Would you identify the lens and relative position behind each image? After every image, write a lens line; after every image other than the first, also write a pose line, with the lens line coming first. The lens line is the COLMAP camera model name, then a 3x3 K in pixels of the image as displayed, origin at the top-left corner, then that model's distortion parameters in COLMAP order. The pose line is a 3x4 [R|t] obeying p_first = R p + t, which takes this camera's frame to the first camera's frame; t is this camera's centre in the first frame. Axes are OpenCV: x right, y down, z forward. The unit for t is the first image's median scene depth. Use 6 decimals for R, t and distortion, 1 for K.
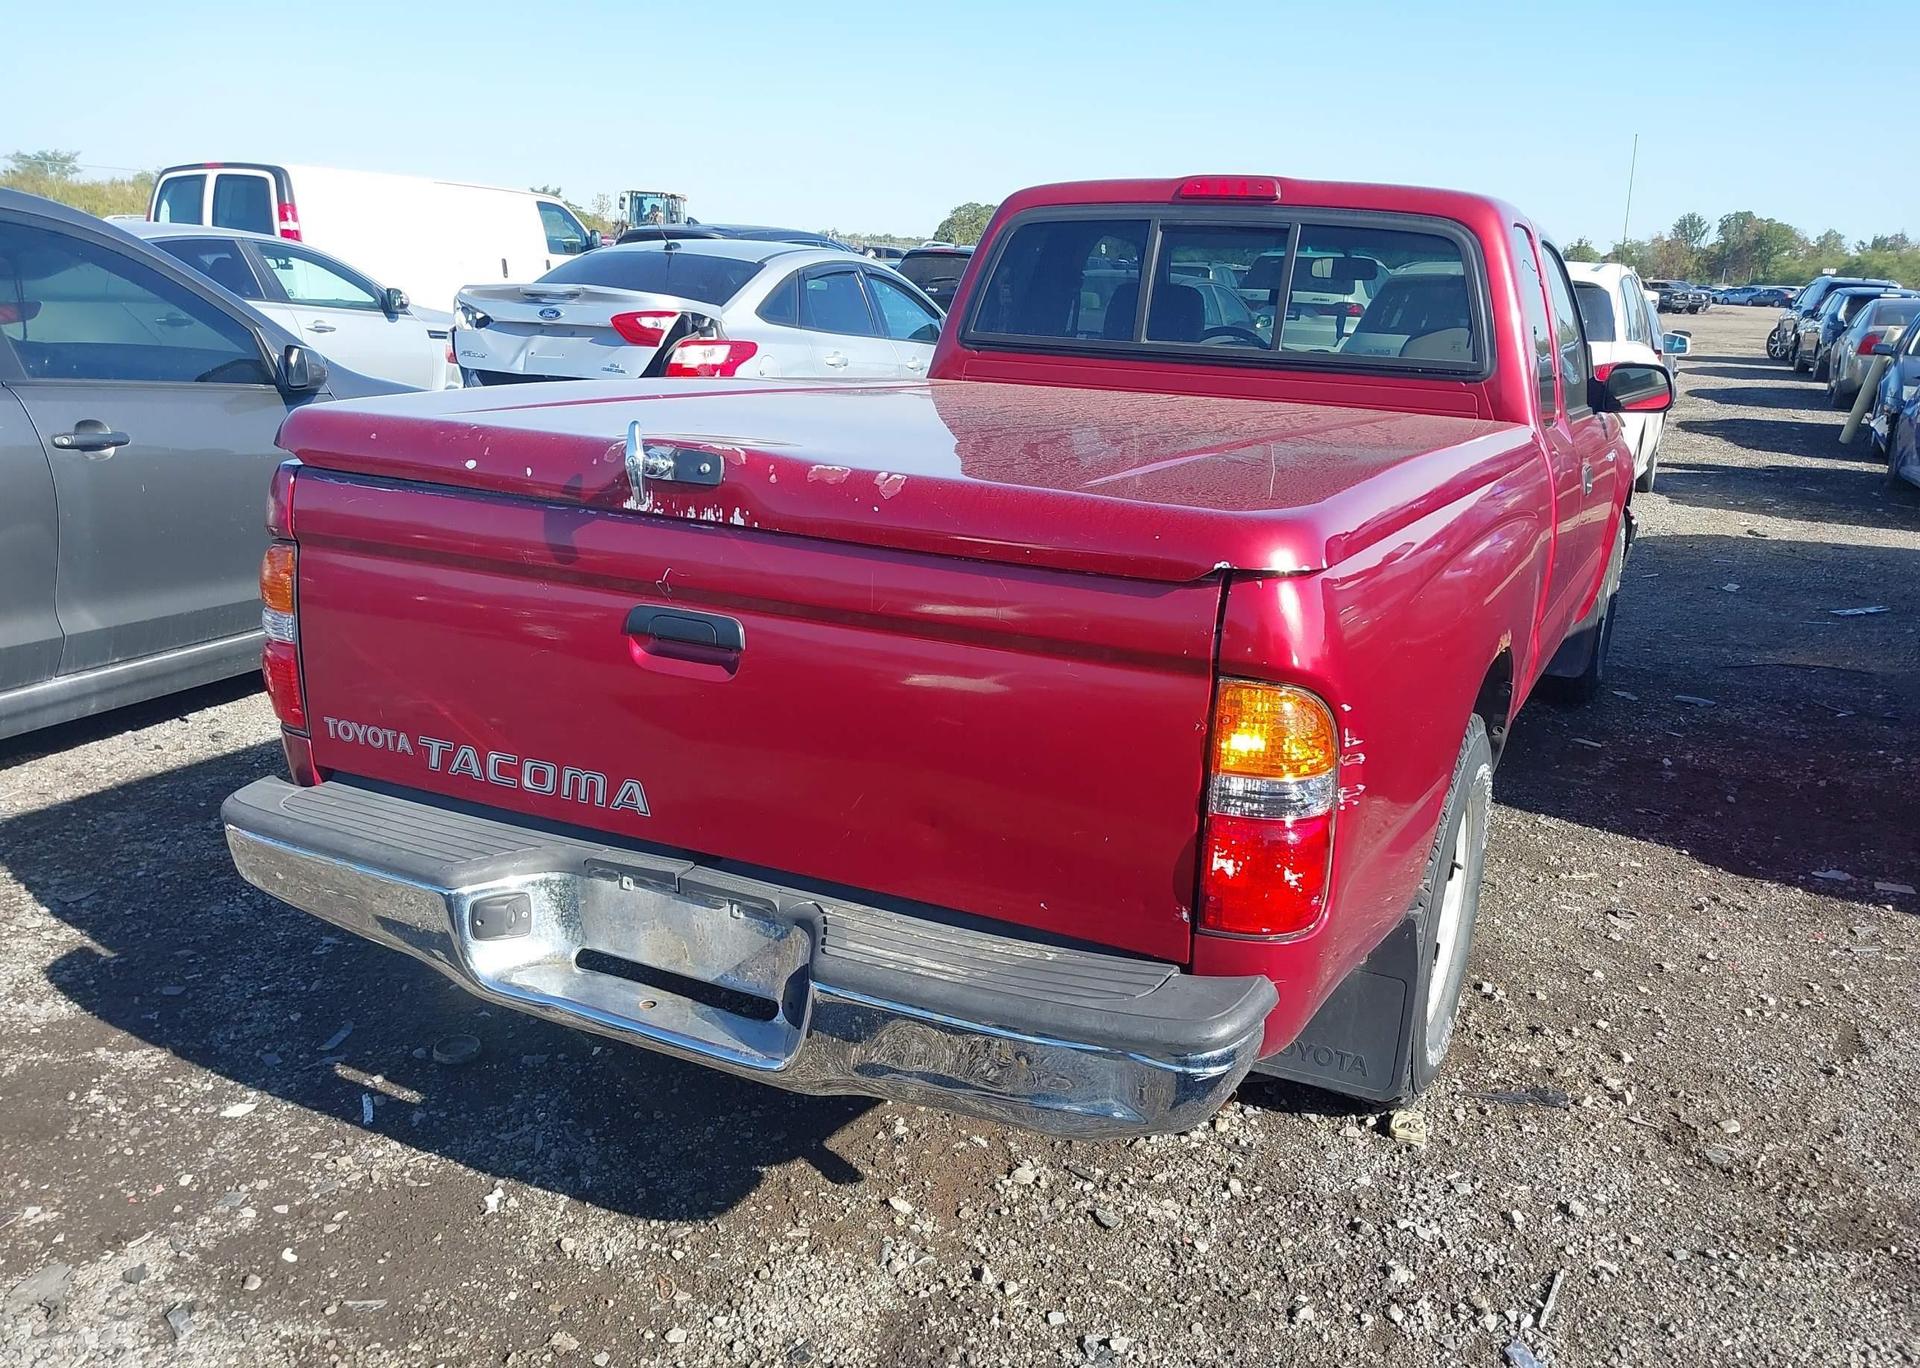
lens RADIAL K [[1506.5, 0, 986.7], [0, 1506.5, 689.7], [0, 0, 1]] dist [0.033462, -0.052895]
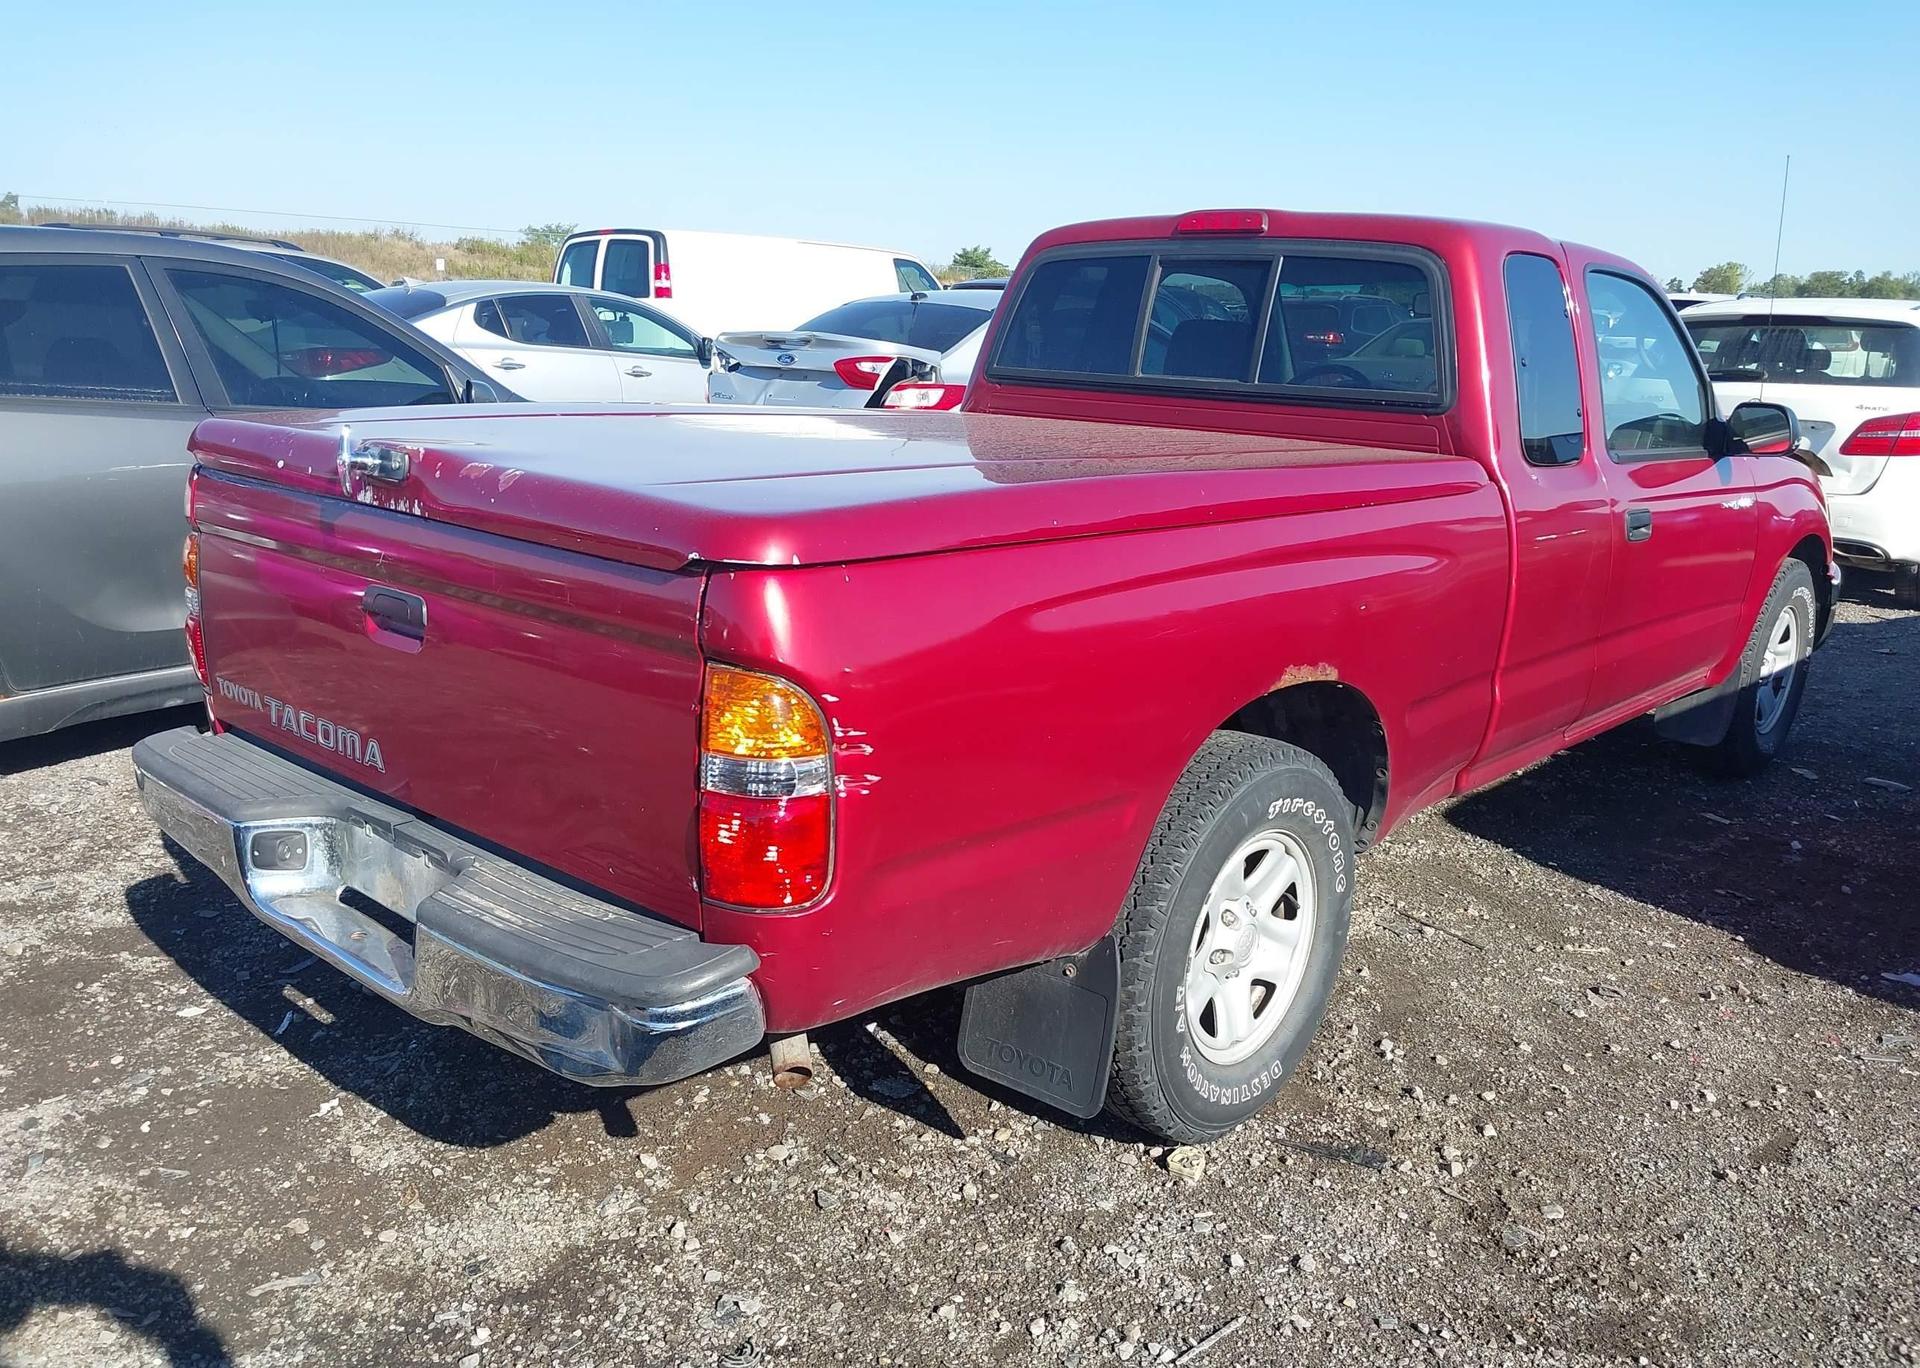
lens RADIAL K [[1506.5, 0, 995.6], [0, 1506.5, 693.1], [0, 0, 1]] dist [0.033462, -0.052895]
pose [[0.964370, 0.055820, -0.258600, 0.443771], [-0.064001, 0.997677, -0.023320, 0.018442], [0.256697, 0.039040, 0.965703, 0.010928]]
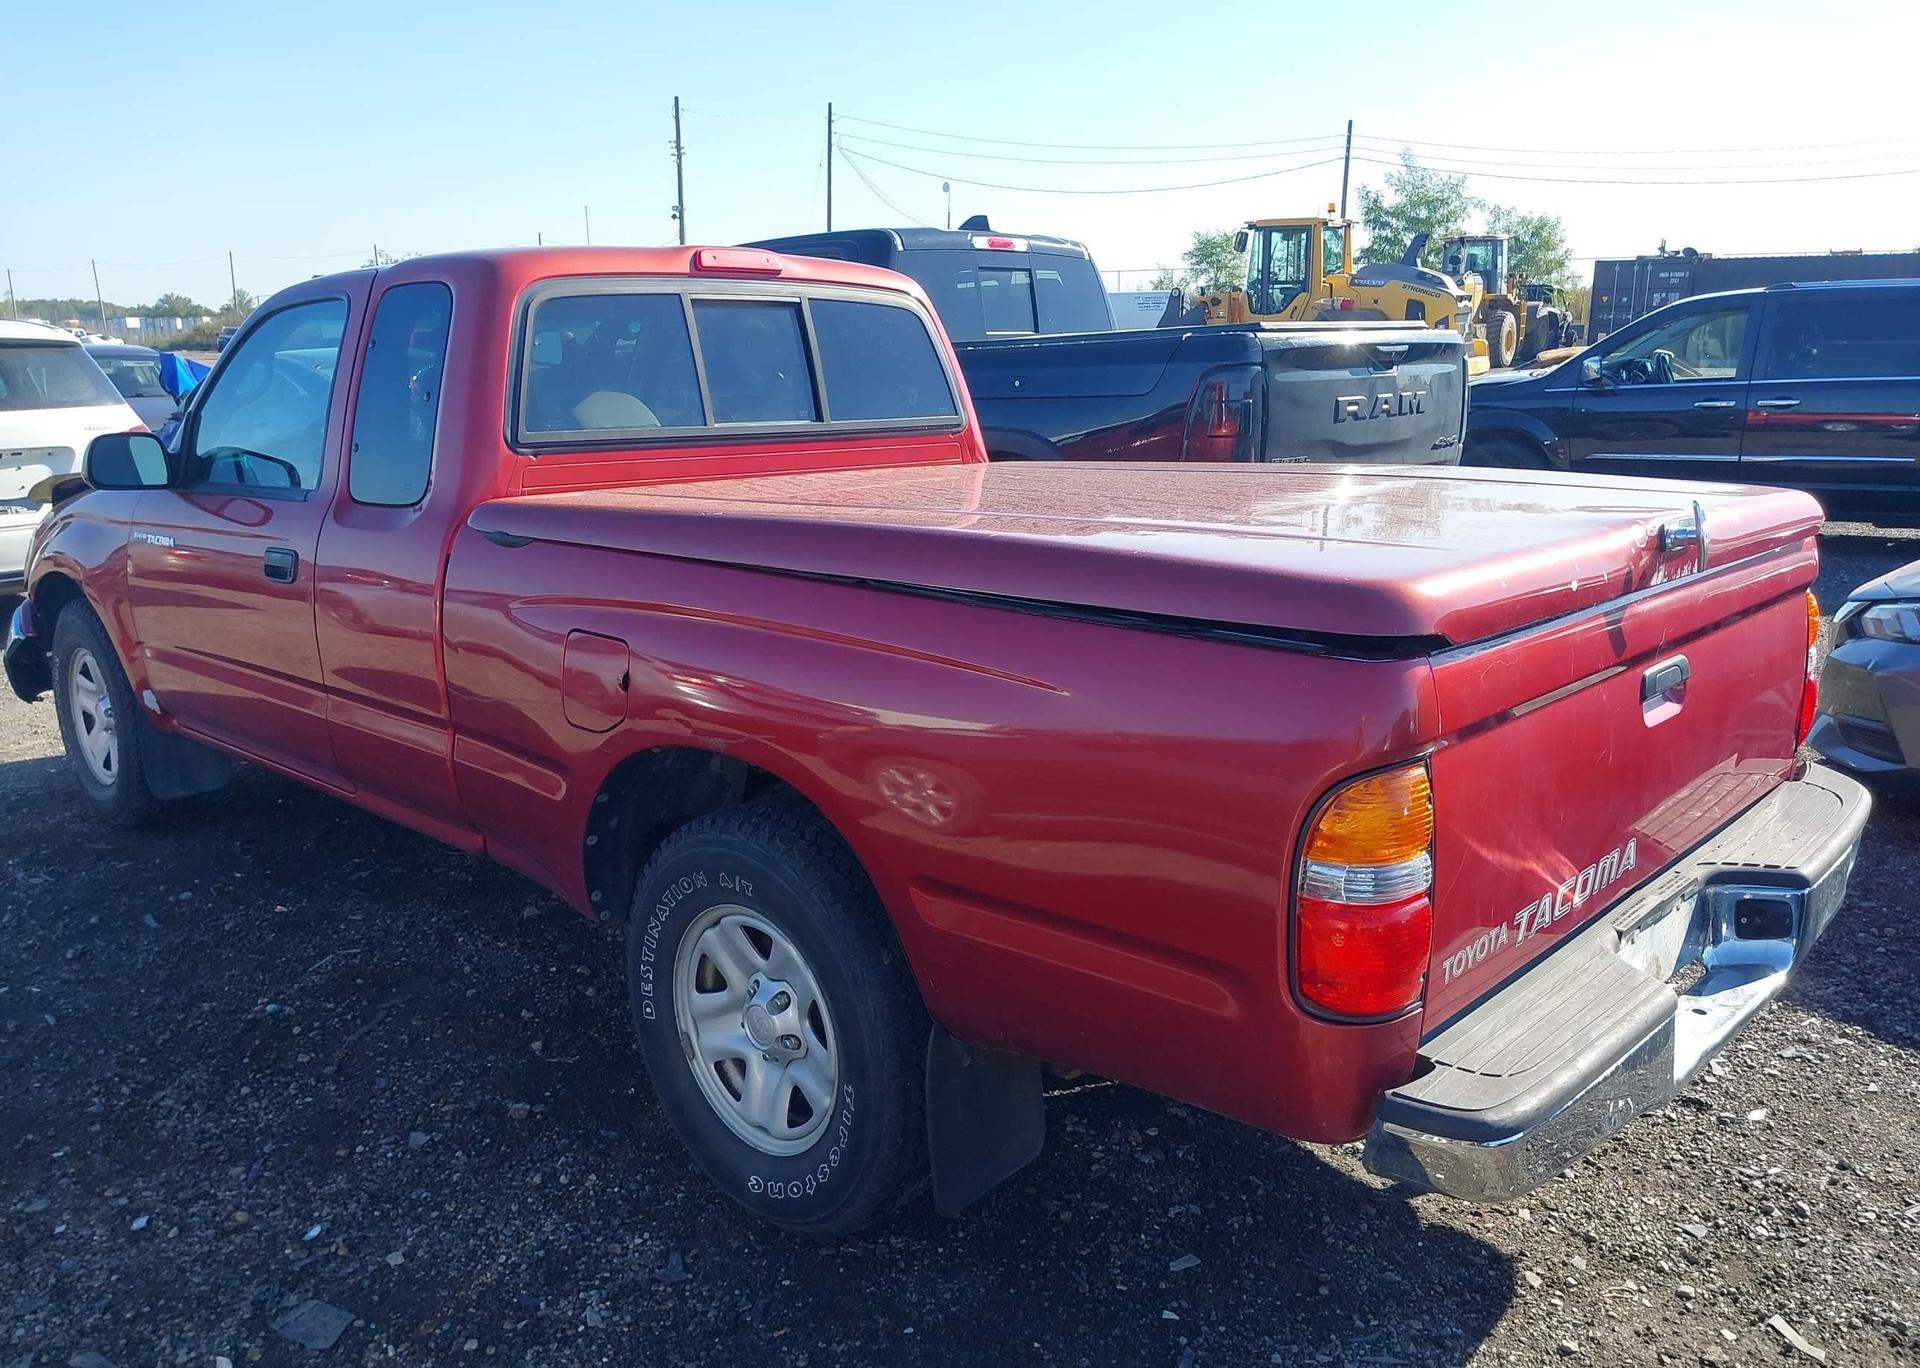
lens RADIAL K [[1506.5, 0, 945.3], [0, 1506.5, 686.0], [0, 0, 1]] dist [0.033462, -0.052895]
pose [[0.298637, -0.247014, 0.921846, -1.151455], [0.271989, 0.947895, 0.165882, -0.302511], [-0.914789, 0.201194, 0.350261, 0.904496]]
